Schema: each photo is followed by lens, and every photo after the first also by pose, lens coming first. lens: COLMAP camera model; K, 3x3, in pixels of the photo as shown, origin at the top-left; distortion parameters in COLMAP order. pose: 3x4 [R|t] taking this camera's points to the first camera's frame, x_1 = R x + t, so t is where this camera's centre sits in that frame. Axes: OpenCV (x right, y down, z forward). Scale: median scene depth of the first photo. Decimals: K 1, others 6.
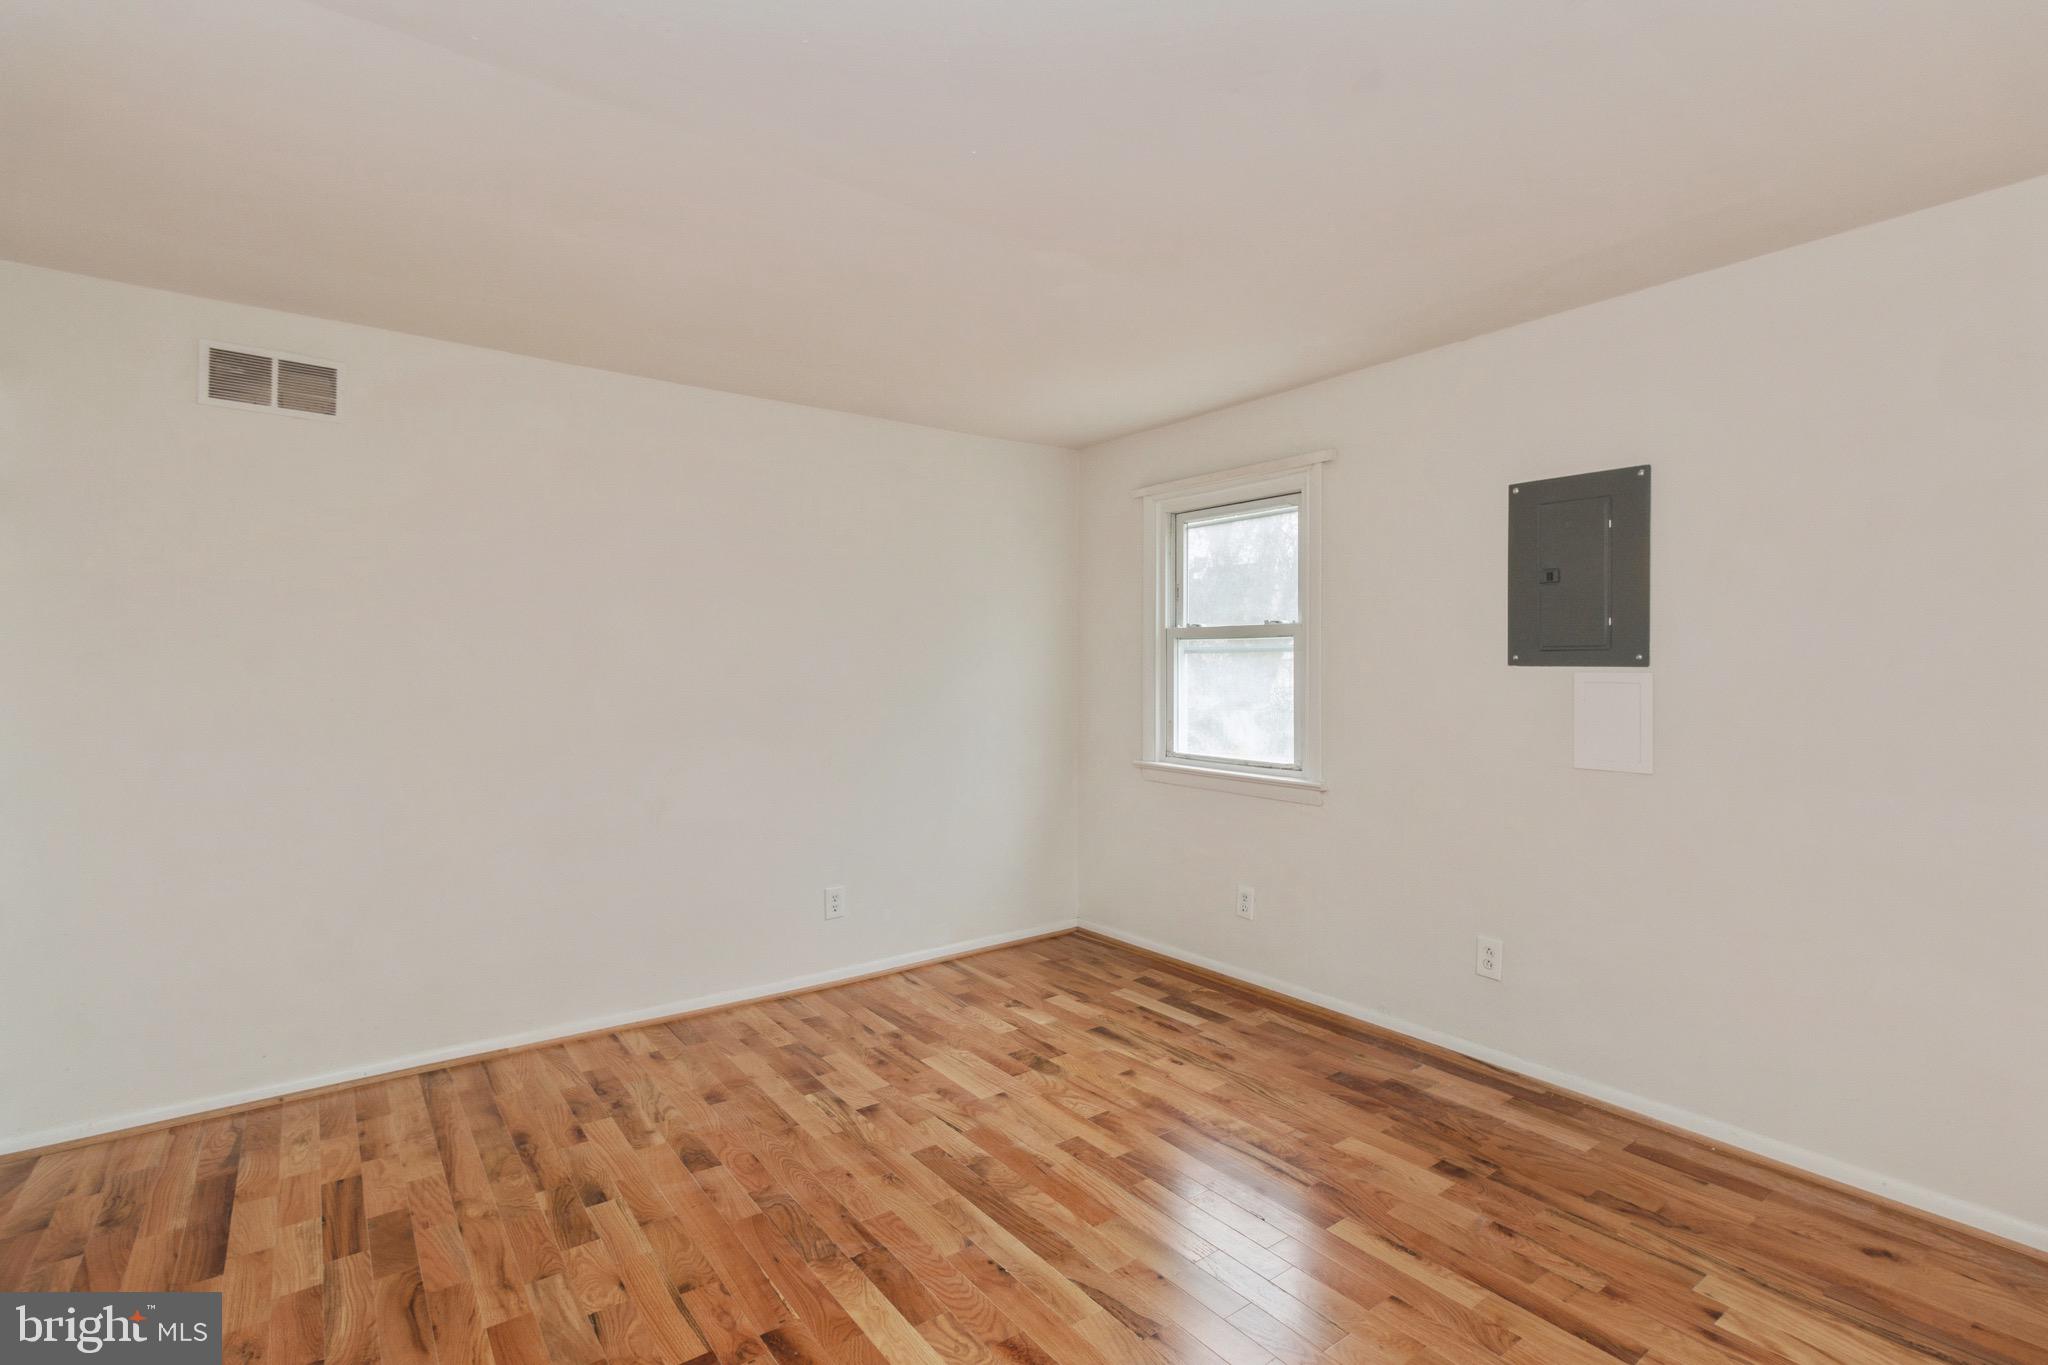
lens RADIAL K [[962.2, 0, 1026.2], [0, 962.2, 672.5], [0, 0, 1]] dist [0.000335, 0.000098]
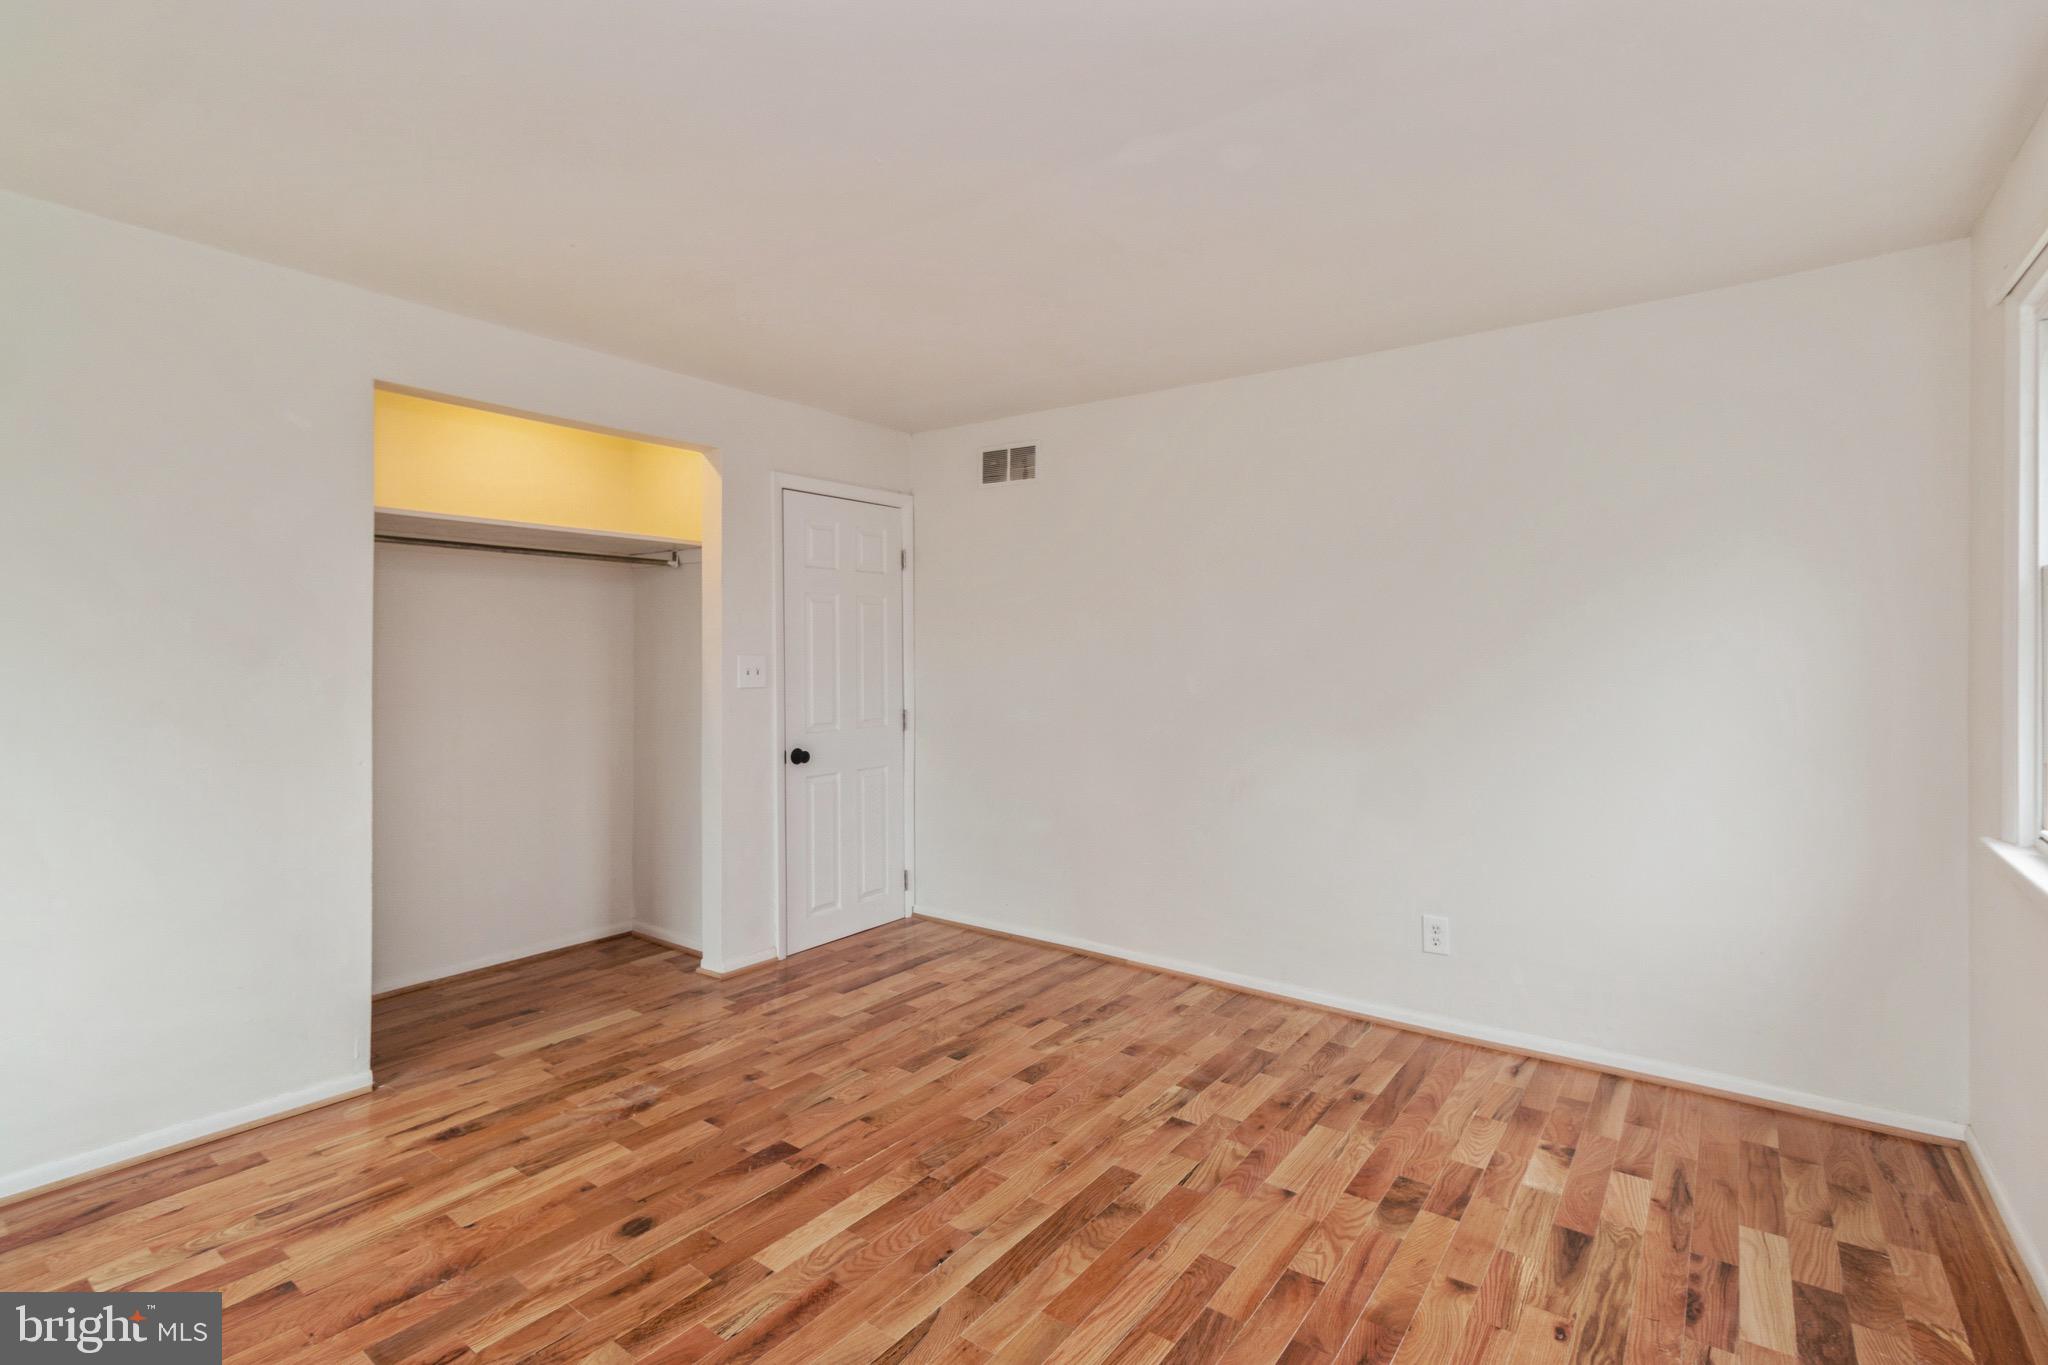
lens RADIAL K [[963.0, 0, 1016.1], [0, 963.0, 655.1], [0, 0, 1]] dist [0.001335, 0.001287]
pose [[0.281927, 0.000489, -0.959436, 0.660113], [-0.006388, 0.999979, -0.001368, 0.002106], [0.959414, 0.006514, 0.281925, 0.556607]]
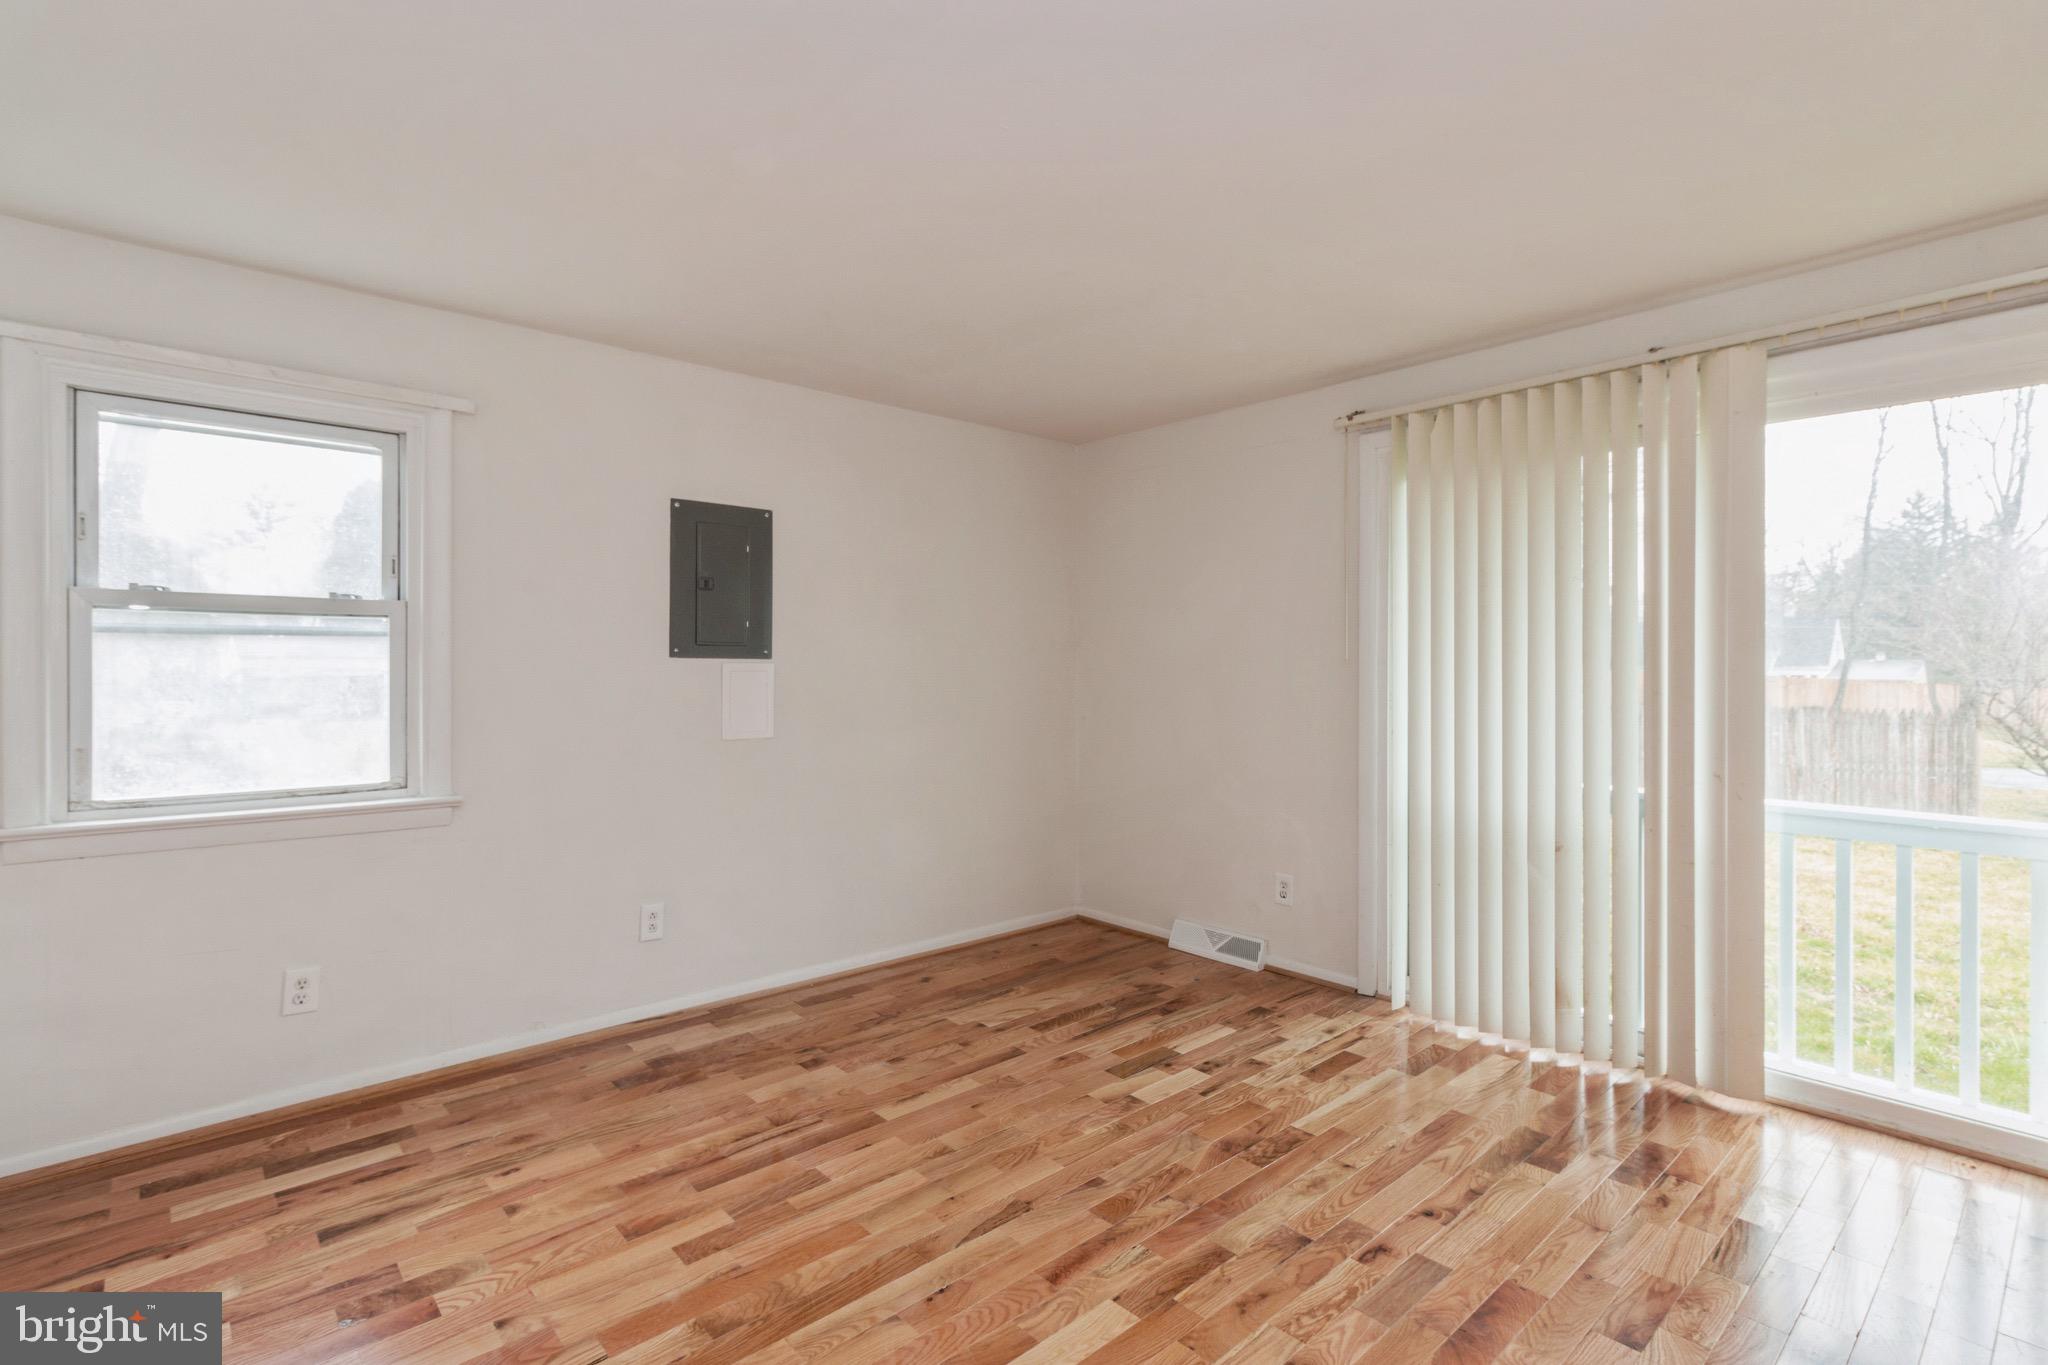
lens RADIAL K [[966.8, 0, 1014.8], [0, 966.8, 675.9], [0, 0, 1]] dist [0.005798, 0.000919]
pose [[-0.084468, -0.011687, 0.996358, -0.684895], [0.004383, 0.999917, 0.012100, 0.002853], [-0.996417, 0.005390, -0.084410, 0.706518]]
